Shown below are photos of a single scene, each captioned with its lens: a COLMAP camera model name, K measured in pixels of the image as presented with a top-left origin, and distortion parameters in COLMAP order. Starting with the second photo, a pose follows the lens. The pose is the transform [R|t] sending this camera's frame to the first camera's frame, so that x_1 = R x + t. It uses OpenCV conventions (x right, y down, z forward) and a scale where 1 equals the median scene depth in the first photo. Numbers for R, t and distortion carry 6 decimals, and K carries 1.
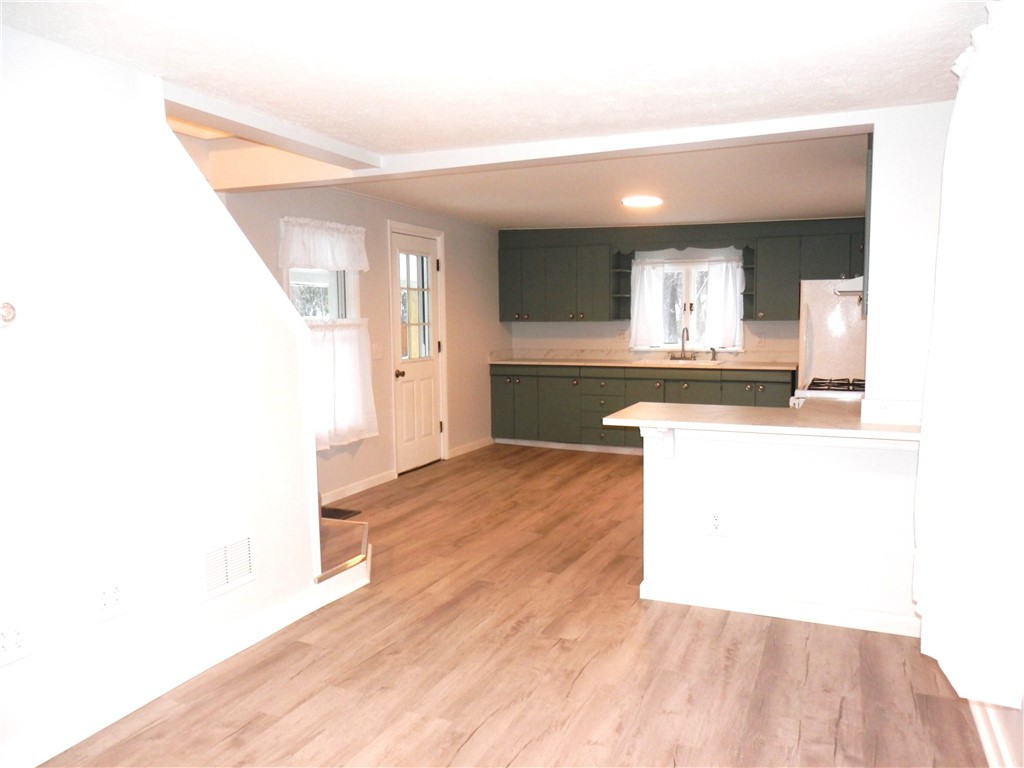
lens RADIAL K [[759.2, 0, 512.0], [0, 759.2, 384.0], [0, 0, 1]] dist [-0.000280, 0.004025]
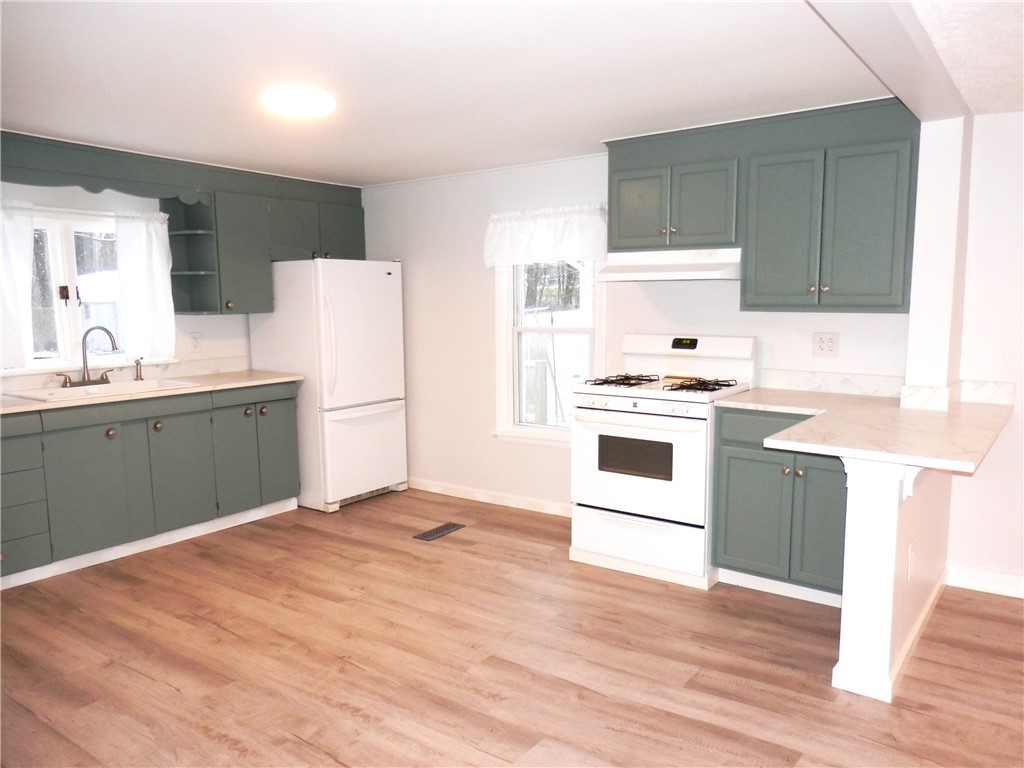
lens RADIAL K [[761.1, 0, 524.1], [0, 761.1, 385.3], [0, 0, 1]] dist [0.005908, 0.007237]
pose [[0.203548, -0.108406, 0.973045, -0.300692], [0.092554, 0.991531, 0.091105, -0.059498], [-0.974681, 0.071515, 0.211857, 0.615202]]
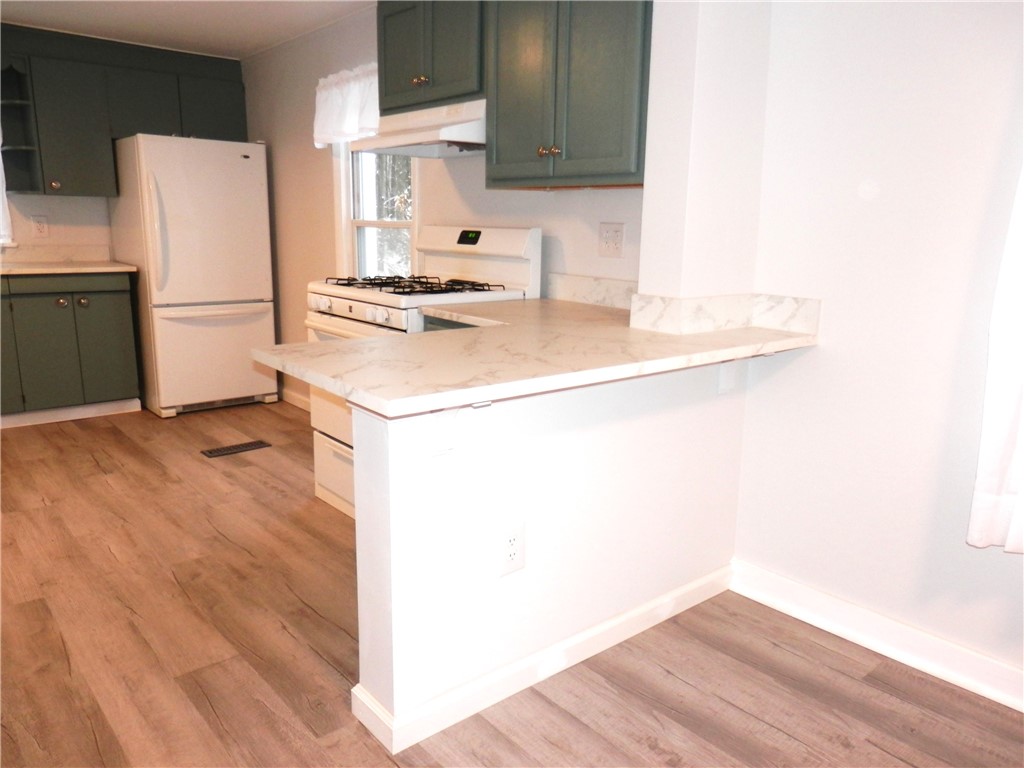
lens RADIAL K [[759.2, 0, 512.0], [0, 759.2, 384.0], [0, 0, 1]] dist [-0.000280, 0.004025]
pose [[0.435817, -0.170668, 0.883706, -0.094820], [0.055346, 0.985081, 0.162951, -0.010937], [-0.898332, -0.022108, 0.438761, 0.386086]]
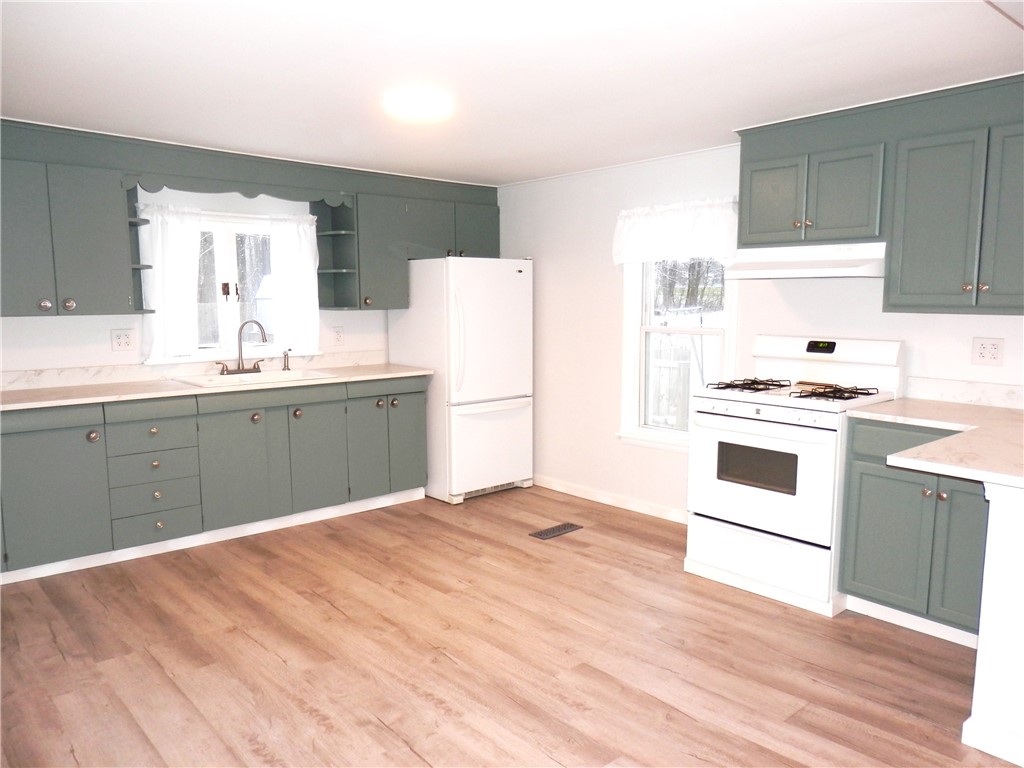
lens RADIAL K [[759.2, 0, 512.0], [0, 759.2, 384.0], [0, 0, 1]] dist [-0.000280, 0.004025]
pose [[0.418132, -0.098555, 0.903024, -0.280338], [0.078585, 0.994295, 0.072128, -0.056291], [-0.904981, 0.040805, 0.423491, 0.587116]]
